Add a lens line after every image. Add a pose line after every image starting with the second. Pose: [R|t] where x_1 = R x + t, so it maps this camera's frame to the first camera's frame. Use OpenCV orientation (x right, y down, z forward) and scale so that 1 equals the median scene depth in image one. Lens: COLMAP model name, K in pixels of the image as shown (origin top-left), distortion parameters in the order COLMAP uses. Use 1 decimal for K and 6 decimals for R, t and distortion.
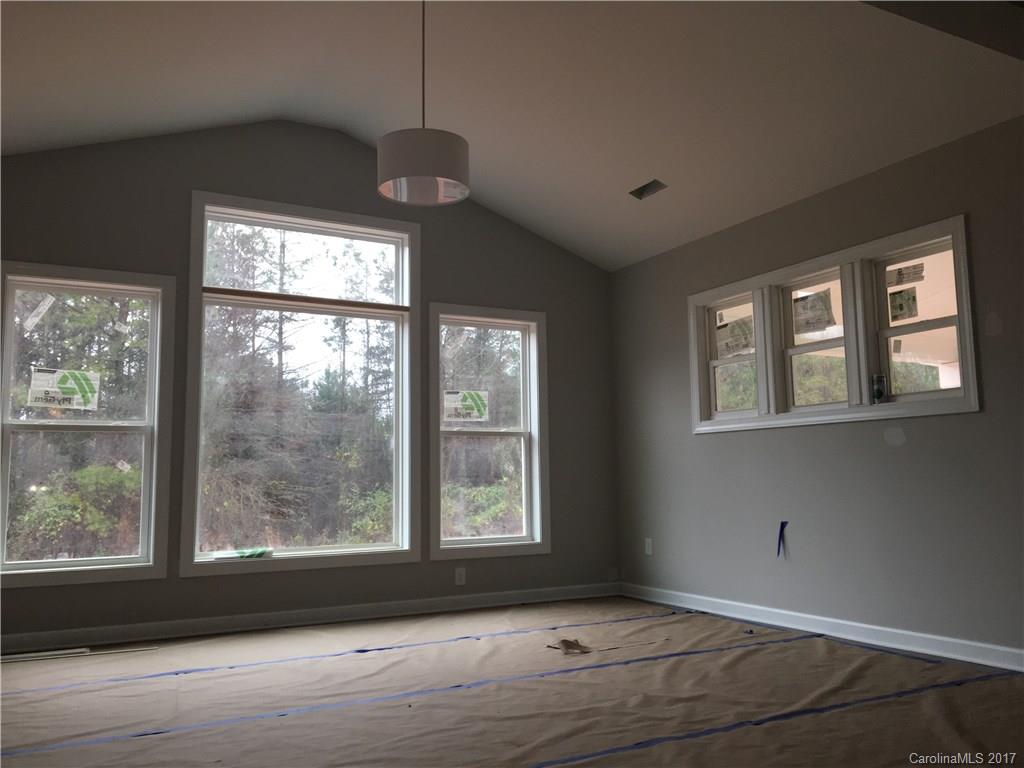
lens RADIAL K [[858.7, 0, 506.0], [0, 858.7, 380.9], [0, 0, 1]] dist [0.060528, -0.097622]
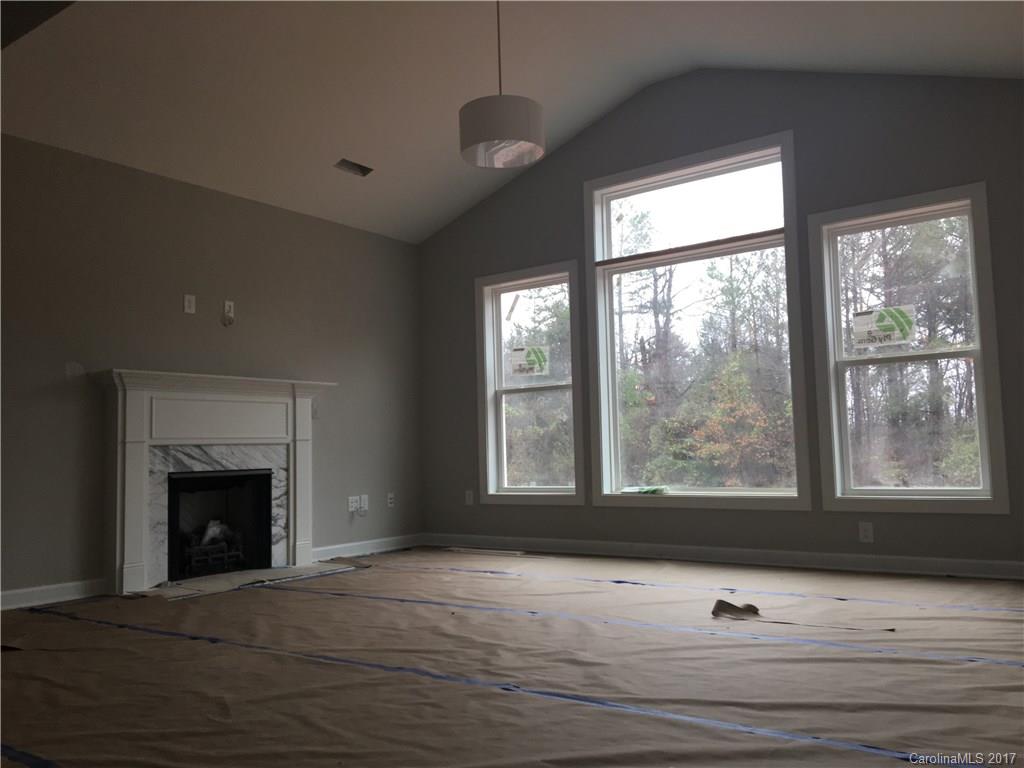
lens RADIAL K [[858.7, 0, 509.7], [0, 858.7, 383.5], [0, 0, 1]] dist [0.060528, -0.097622]
pose [[0.397253, -0.059255, -0.915794, 0.627995], [0.141828, 0.989888, -0.002527, 0.038262], [0.906684, -0.128881, 0.401640, 0.386403]]
